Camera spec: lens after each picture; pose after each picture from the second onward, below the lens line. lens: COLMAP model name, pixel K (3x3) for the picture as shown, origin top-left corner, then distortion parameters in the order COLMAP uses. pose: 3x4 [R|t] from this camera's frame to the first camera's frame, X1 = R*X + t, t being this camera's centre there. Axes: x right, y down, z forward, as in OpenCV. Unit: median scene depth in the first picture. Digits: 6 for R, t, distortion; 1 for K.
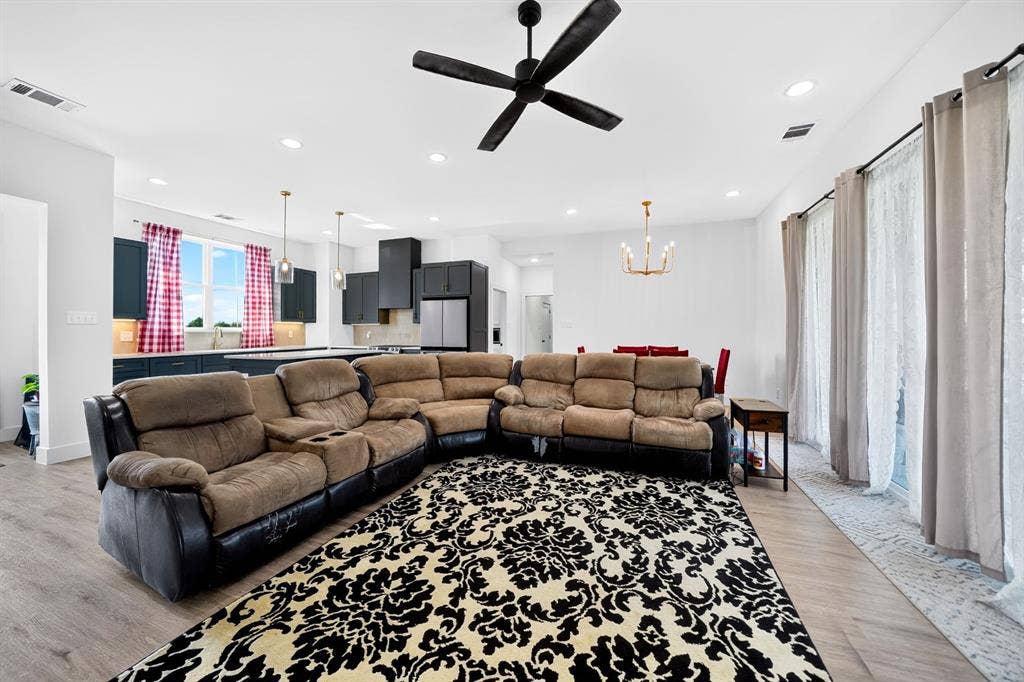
lens RADIAL K [[362.4, 0, 510.3], [0, 362.4, 328.6], [0, 0, 1]] dist [-0.021032, 0.000153]
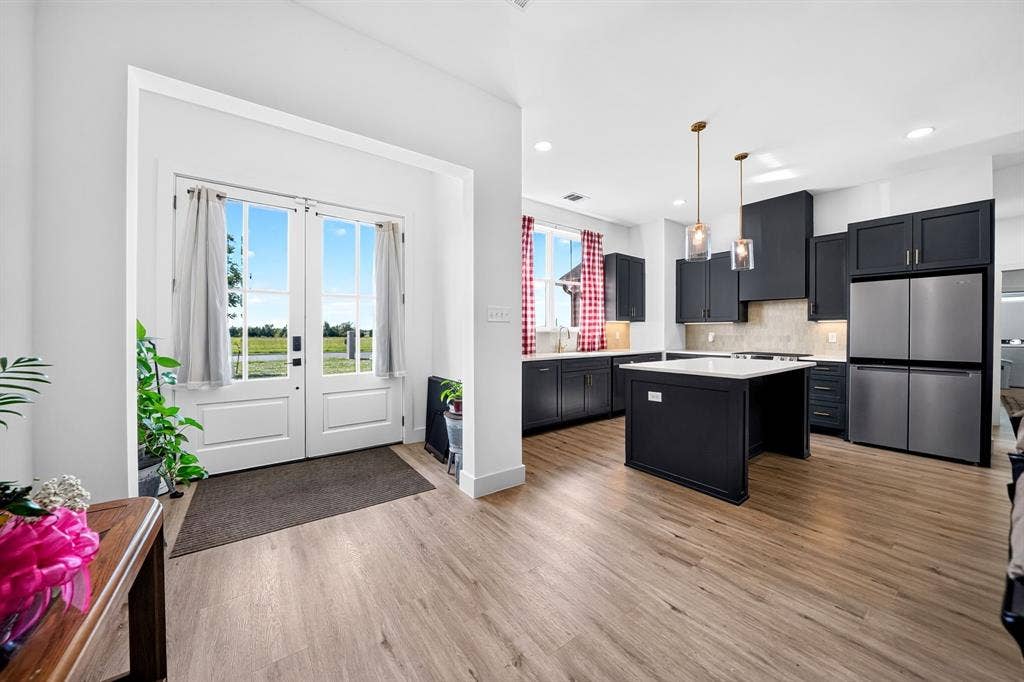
lens RADIAL K [[357.2, 0, 514.8], [0, 357.2, 333.0], [0, 0, 1]] dist [-0.018875, 0.000245]
pose [[0.836493, 0.004848, -0.547957, -0.999188], [0.000956, 0.999946, 0.010306, 0.004455], [0.547977, -0.009145, 0.836443, 0.466922]]
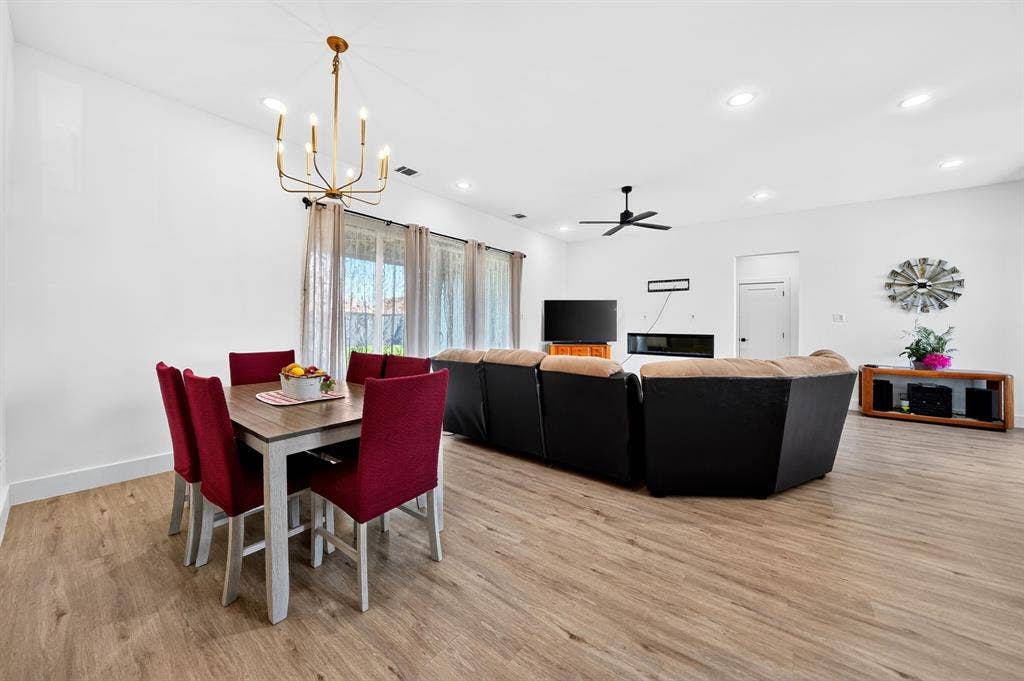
lens RADIAL K [[364.0, 0, 513.2], [0, 364.0, 321.3], [0, 0, 1]] dist [-0.025873, 0.002581]
pose [[-0.957451, -0.005011, 0.288552, 0.081245], [-0.010081, 0.999820, -0.016088, 0.025018], [-0.288419, -0.018313, -0.957329, 2.770932]]
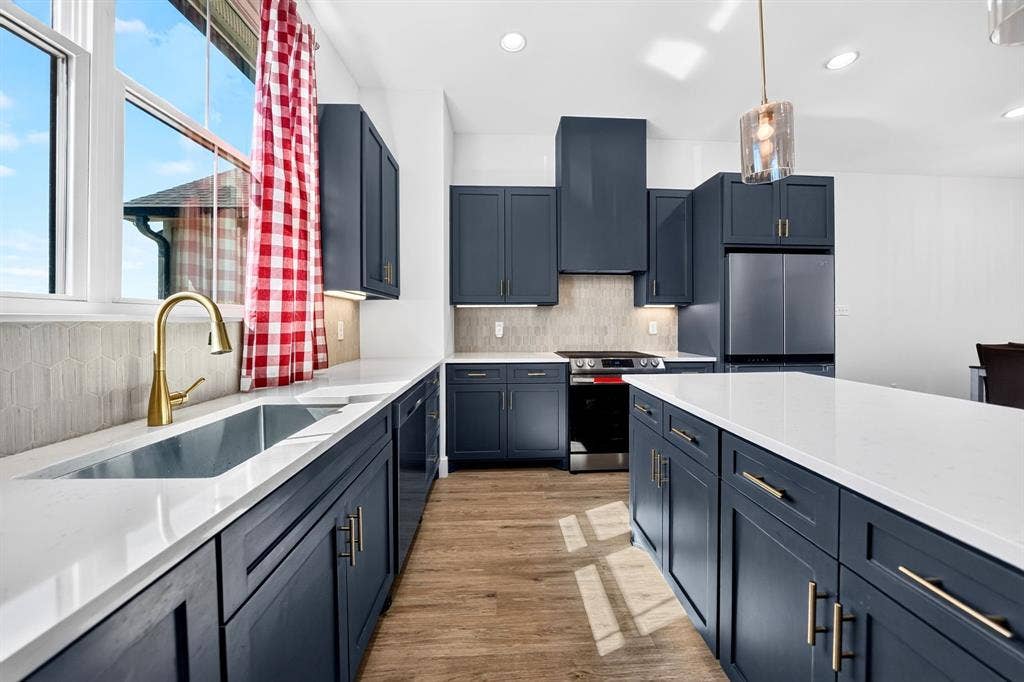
lens RADIAL K [[357.2, 0, 514.8], [0, 357.2, 333.0], [0, 0, 1]] dist [-0.018875, 0.000245]
pose [[0.925617, -0.012370, 0.378261, -1.661285], [-0.001086, 0.999375, 0.035341, 0.018904], [-0.378461, -0.033123, 0.925024, 1.766102]]
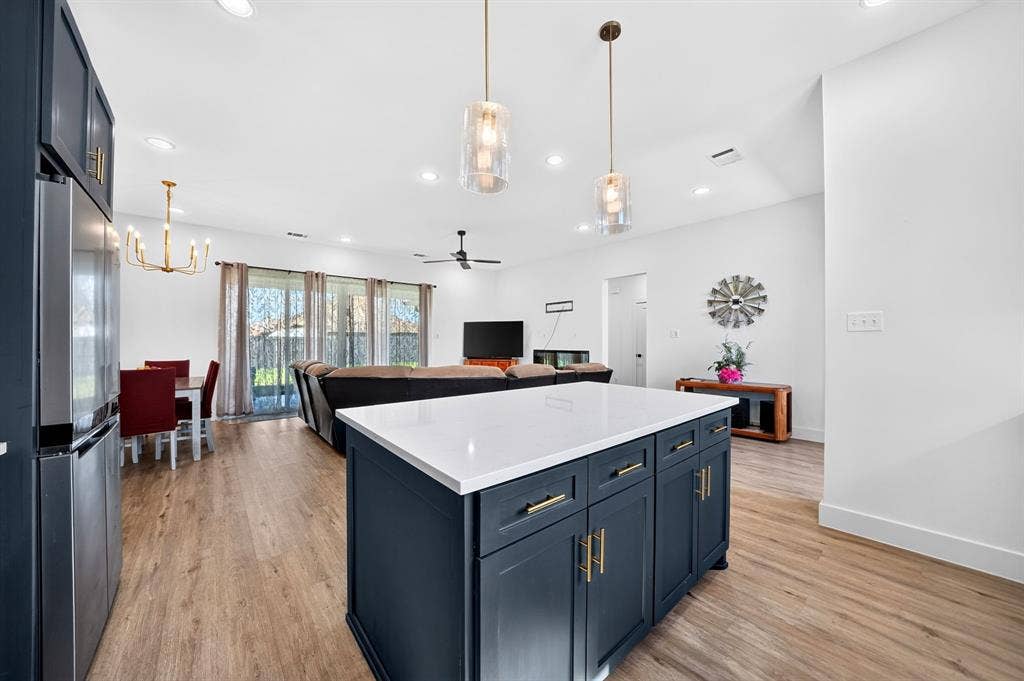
lens RADIAL K [[357.2, 0, 514.8], [0, 357.2, 332.5], [0, 0, 1]] dist [-0.018875, 0.000245]
pose [[-0.875365, 0.014334, 0.483250, -1.340622], [-0.003655, 0.999336, -0.036262, 0.025455], [-0.483449, -0.033509, -0.874731, 2.635667]]
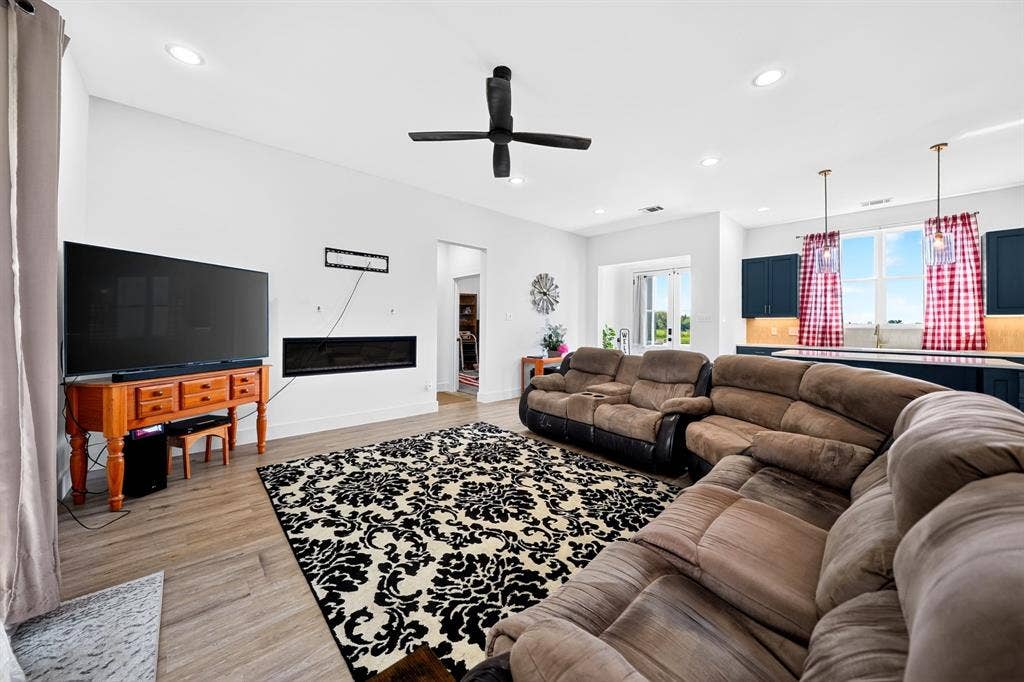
lens RADIAL K [[364.0, 0, 513.2], [0, 364.0, 321.8], [0, 0, 1]] dist [-0.025873, 0.002581]
pose [[-0.450939, -0.012209, -0.892472, 0.941619], [-0.002020, 0.999918, -0.012659, 0.011919], [0.892553, -0.003906, -0.450926, 1.302980]]
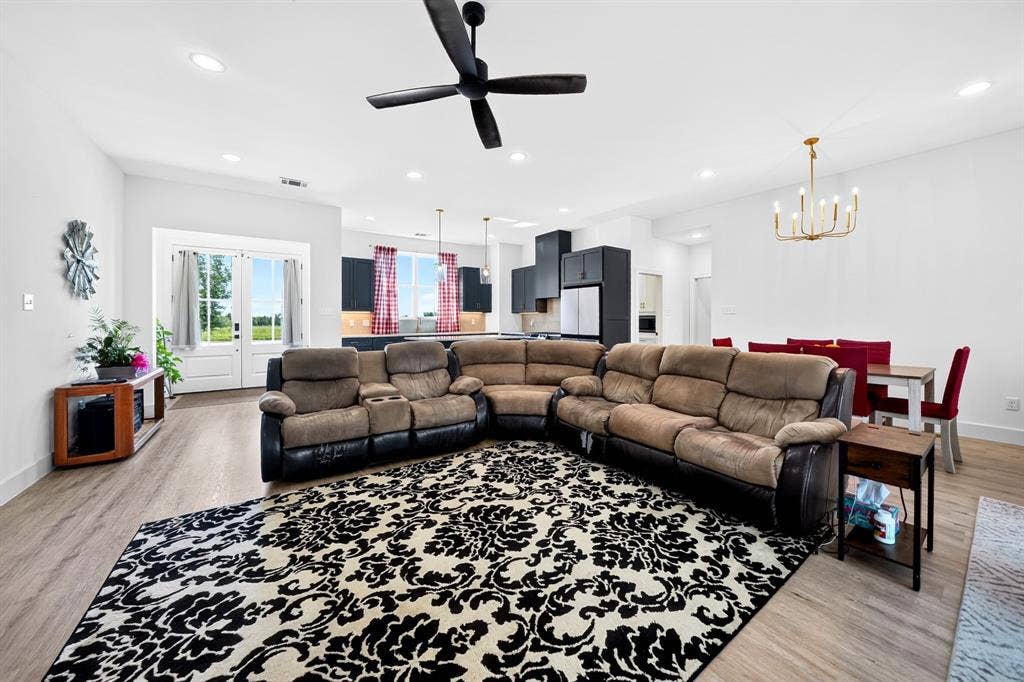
lens RADIAL K [[362.7, 0, 516.7], [0, 362.7, 317.6], [0, 0, 1]] dist [-0.020307, -0.000028]
pose [[0.825539, -0.004782, -0.564324, 0.600889], [0.007048, 0.999973, 0.001837, 0.000880], [0.564300, -0.005494, 0.825551, 0.166129]]
